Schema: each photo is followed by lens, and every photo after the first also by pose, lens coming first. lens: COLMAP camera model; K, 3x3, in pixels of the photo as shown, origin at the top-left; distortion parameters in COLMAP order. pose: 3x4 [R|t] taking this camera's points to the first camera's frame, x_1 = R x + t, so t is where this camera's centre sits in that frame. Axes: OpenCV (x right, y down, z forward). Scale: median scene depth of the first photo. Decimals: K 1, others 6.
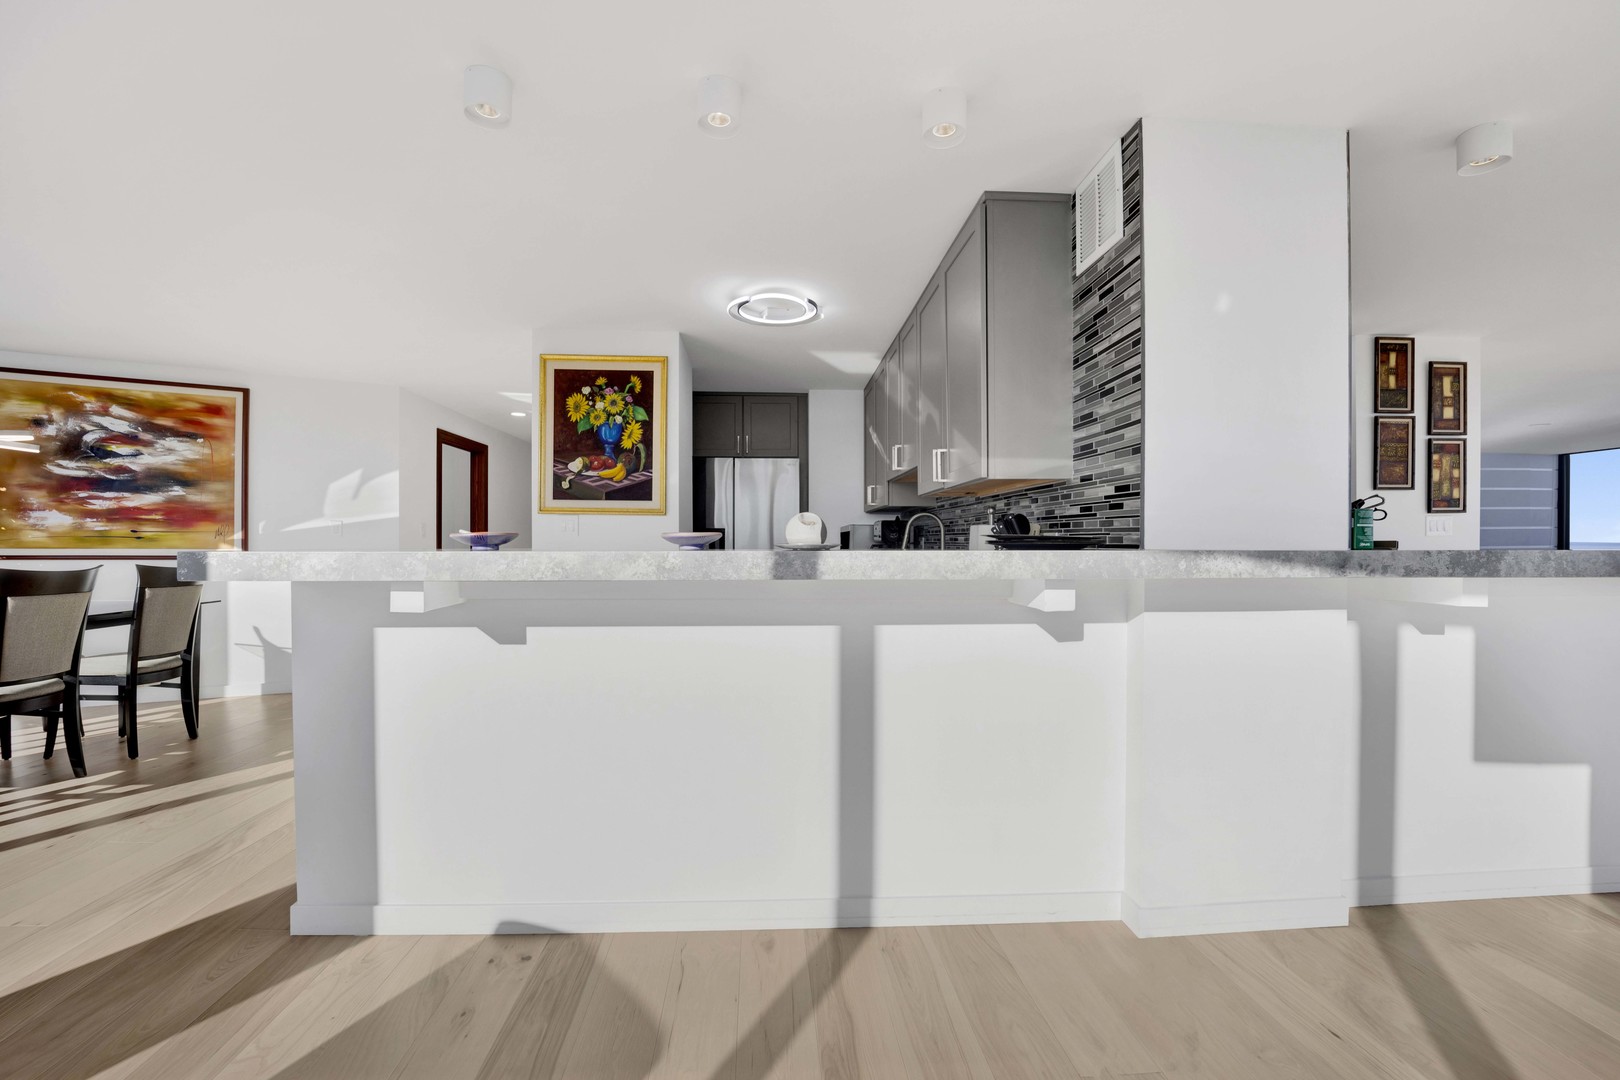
lens RADIAL K [[662.1, 0, 802.3], [0, 662.1, 547.6], [0, 0, 1]] dist [-0.027260, -0.000013]
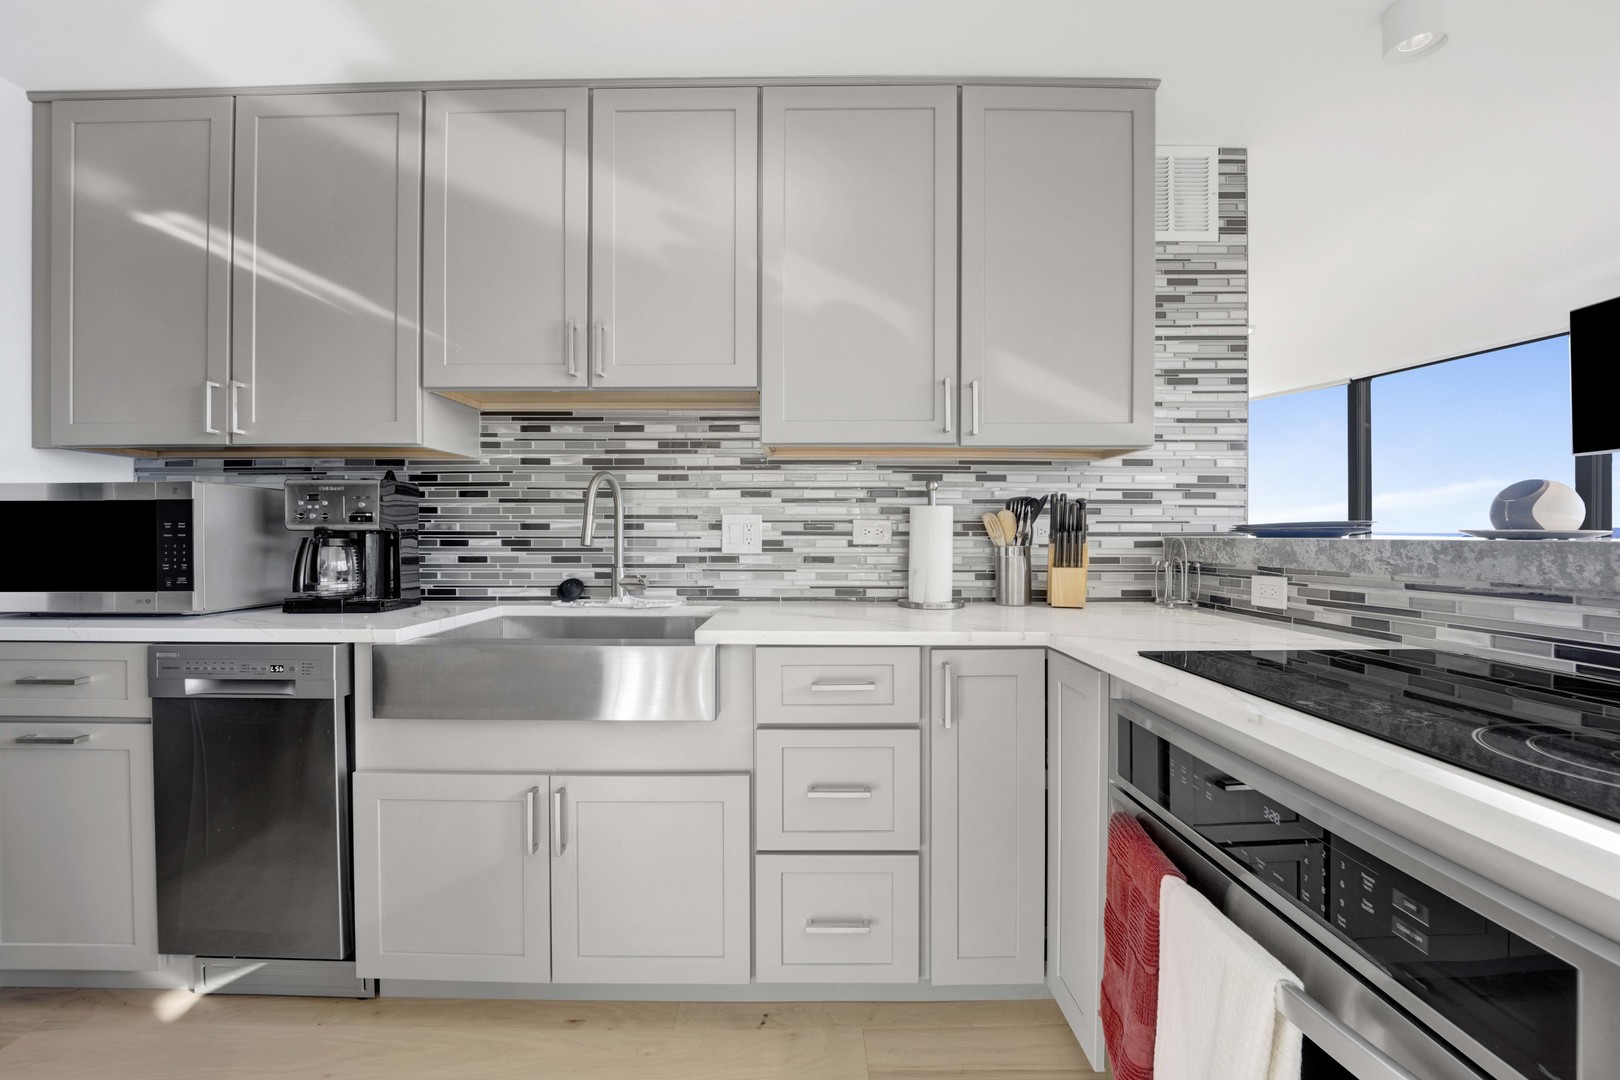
lens RADIAL K [[688.2, 0, 805.8], [0, 688.2, 534.1], [0, 0, 1]] dist [-0.020187, -0.000653]
pose [[0.050579, -0.002328, 0.998717, -0.270465], [0.008732, 0.999960, 0.001889, -0.004199], [-0.998682, 0.008625, 0.050597, 0.677505]]
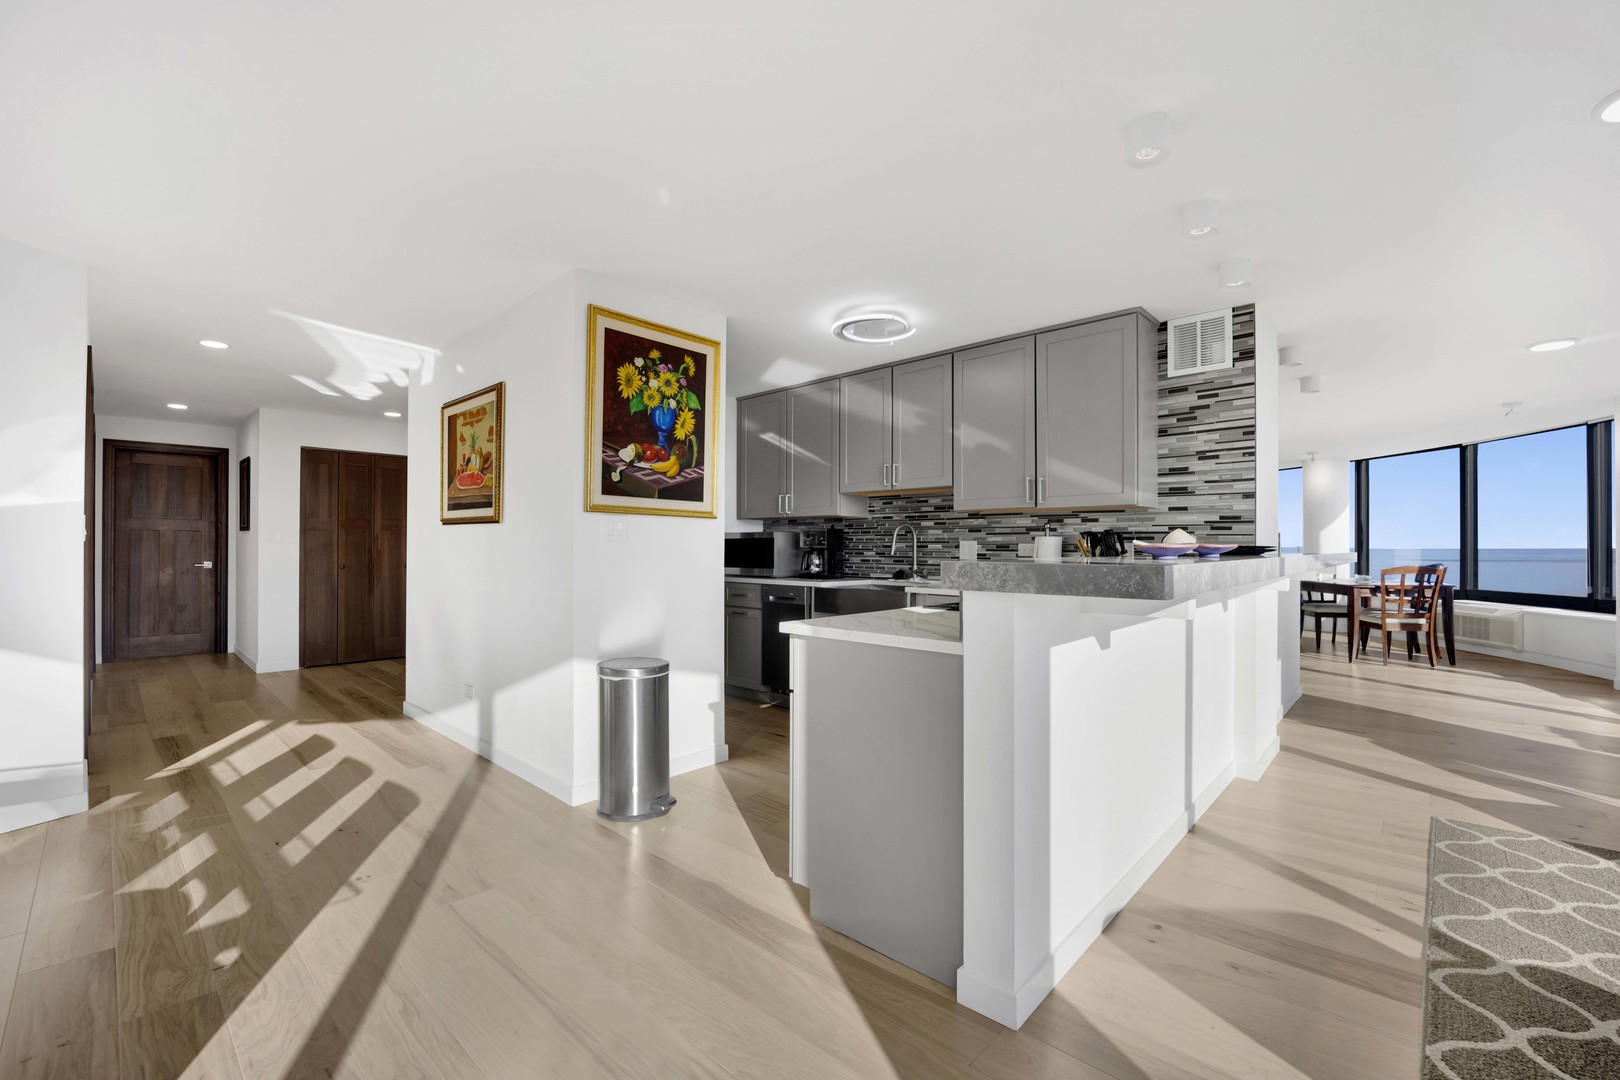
lens RADIAL K [[670.7, 0, 810.0], [0, 670.7, 540.0], [0, 0, 1]] dist [-0.000896, -0.000002]
pose [[0.720912, 0.006311, 0.692998, -0.619547], [0.004687, 0.999891, -0.013982, -0.006065], [-0.693011, 0.013328, 0.720804, 0.218161]]
